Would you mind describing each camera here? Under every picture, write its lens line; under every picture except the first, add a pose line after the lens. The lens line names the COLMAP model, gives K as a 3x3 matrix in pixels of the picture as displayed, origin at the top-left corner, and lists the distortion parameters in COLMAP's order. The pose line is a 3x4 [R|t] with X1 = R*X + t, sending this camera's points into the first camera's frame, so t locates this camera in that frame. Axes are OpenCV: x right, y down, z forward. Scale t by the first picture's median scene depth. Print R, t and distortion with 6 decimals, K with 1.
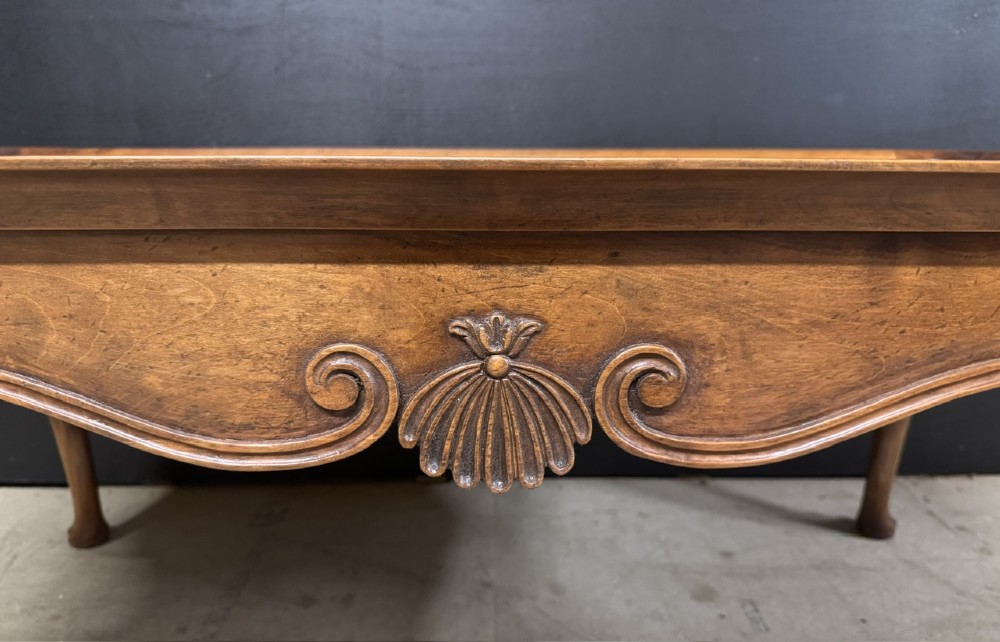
lens RADIAL K [[726.4, 0, 509.1], [0, 726.4, 374.7], [0, 0, 1]] dist [-0.017500, -0.026922]
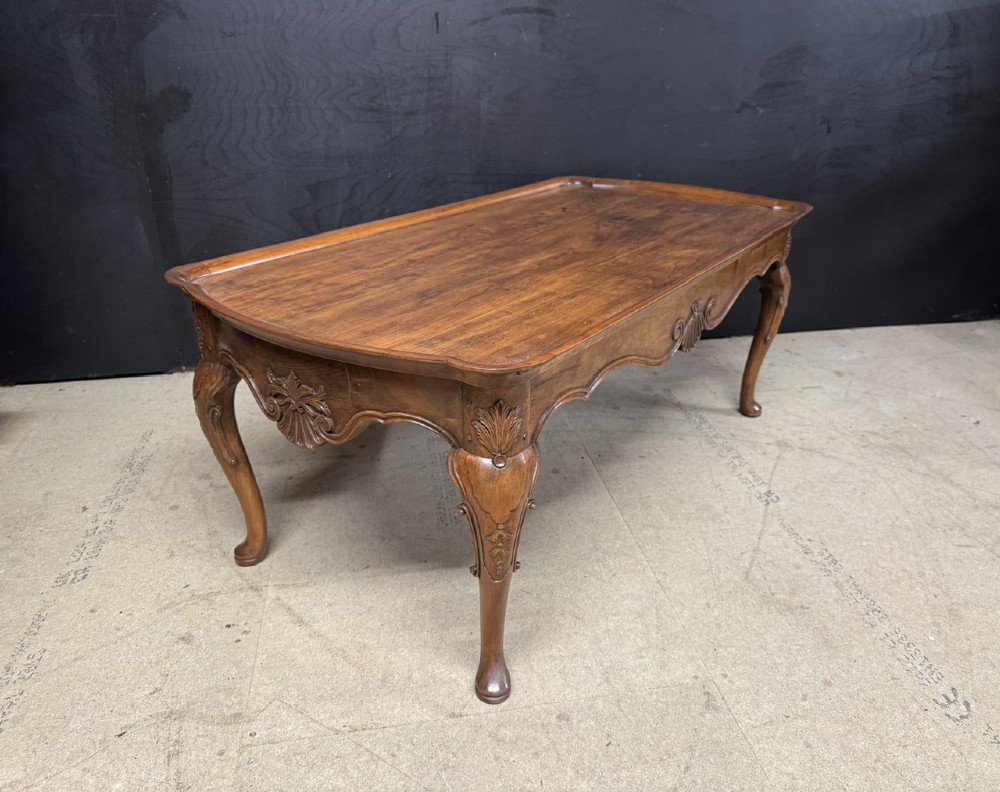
lens RADIAL K [[732.6, 0, 543.2], [0, 732.6, 396.9], [0, 0, 1]] dist [0.045244, -0.077308]
pose [[0.980654, -0.069234, 0.183096, -1.148121], [0.041738, 0.987809, 0.149973, -0.051020], [-0.191246, -0.139429, 0.971589, -2.825805]]
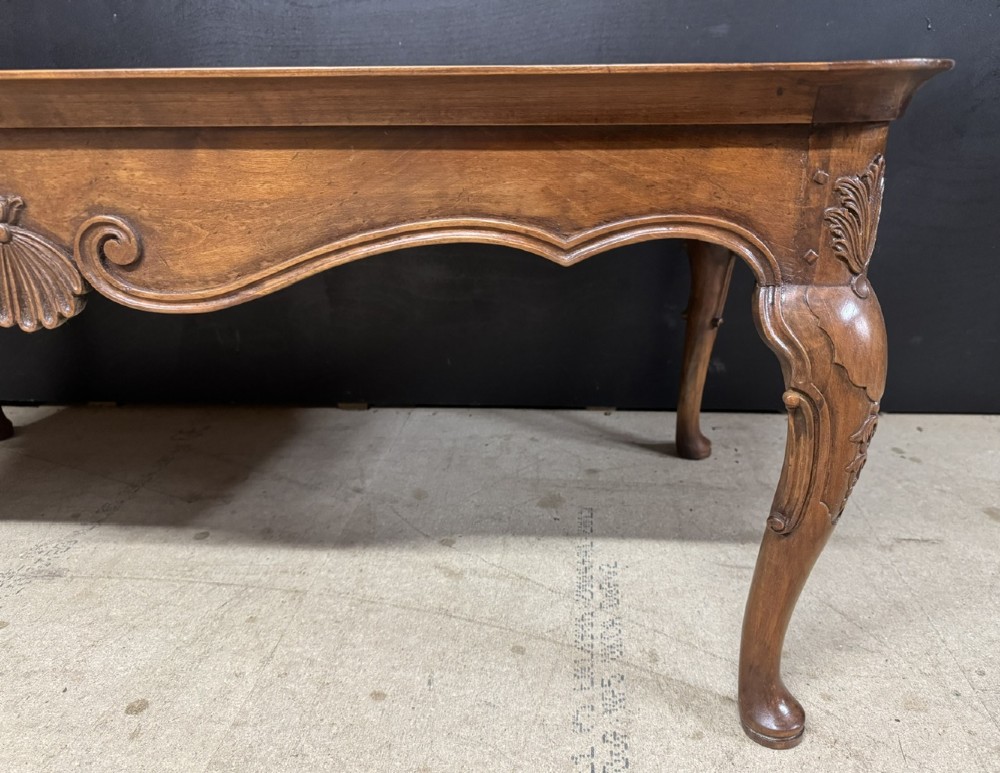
lens RADIAL K [[768.1, 0, 554.5], [0, 768.1, 392.2], [0, 0, 1]] dist [0.020066, -0.055924]
pose [[0.998198, 0.019447, -0.056766, 0.835833], [-0.015368, 0.997327, 0.071428, 0.136526], [0.058004, -0.070427, 0.995829, -0.346281]]
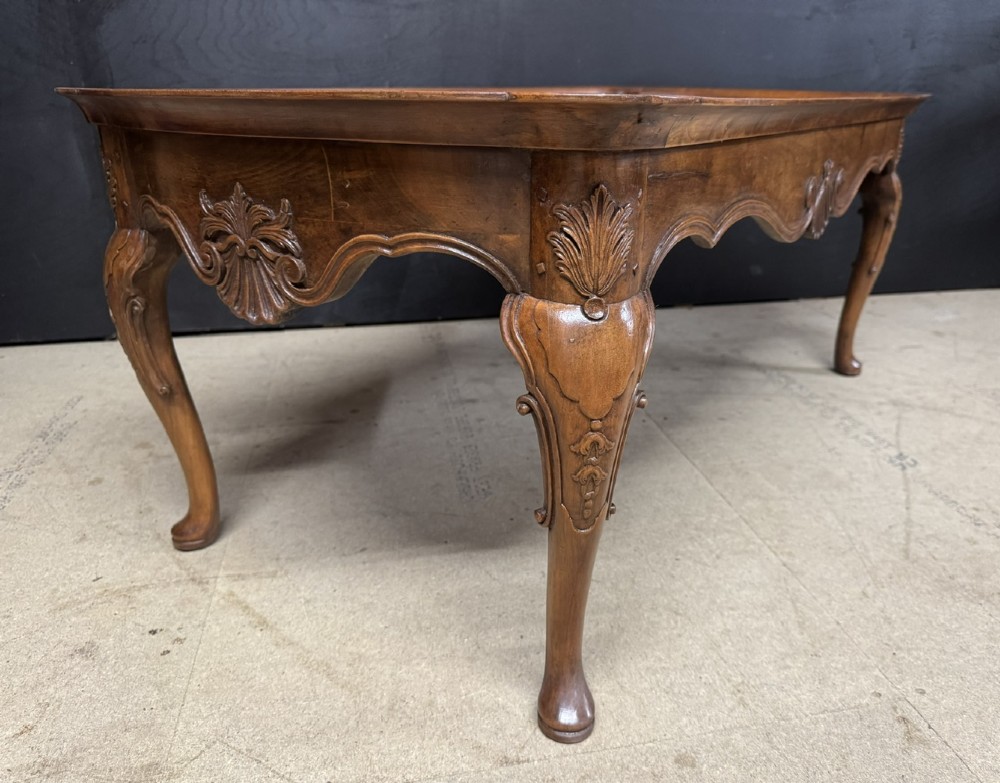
lens RADIAL K [[756.1, 0, 546.3], [0, 756.1, 404.2], [0, 0, 1]] dist [-0.002041, -0.011197]
pose [[0.977901, -0.075397, 0.194997, -1.243496], [0.055479, 0.992852, 0.105673, 0.546909], [-0.201571, -0.092520, 0.975095, -1.857243]]
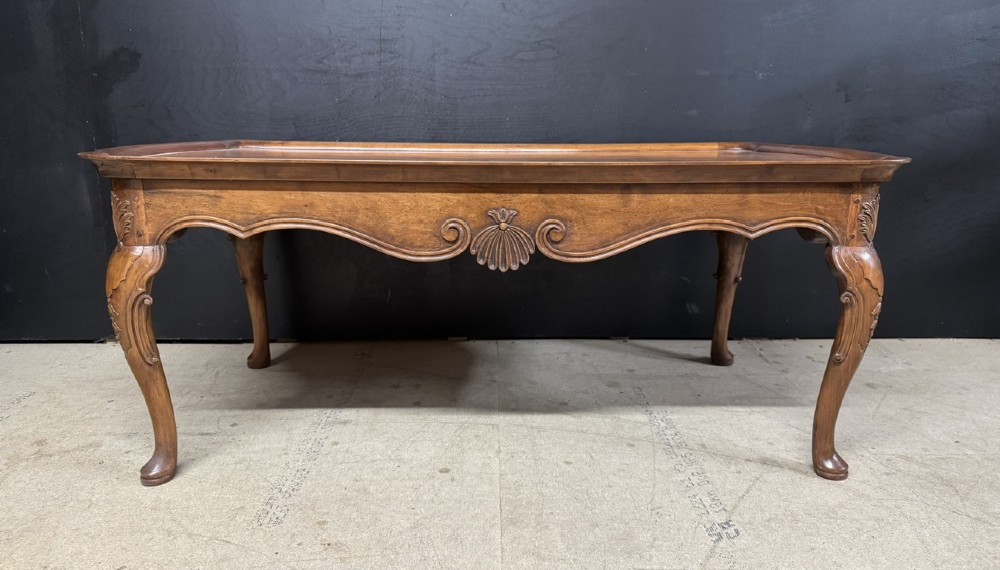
lens RADIAL K [[703.9, 0, 511.4], [0, 703.9, 276.5], [0, 0, 1]] dist [0.011177, -0.019097]
pose [[0.999940, 0.000914, 0.010906, -0.014003], [-0.000052, 0.996889, -0.078816, 0.424720], [-0.010944, 0.078811, 0.996829, -1.913327]]
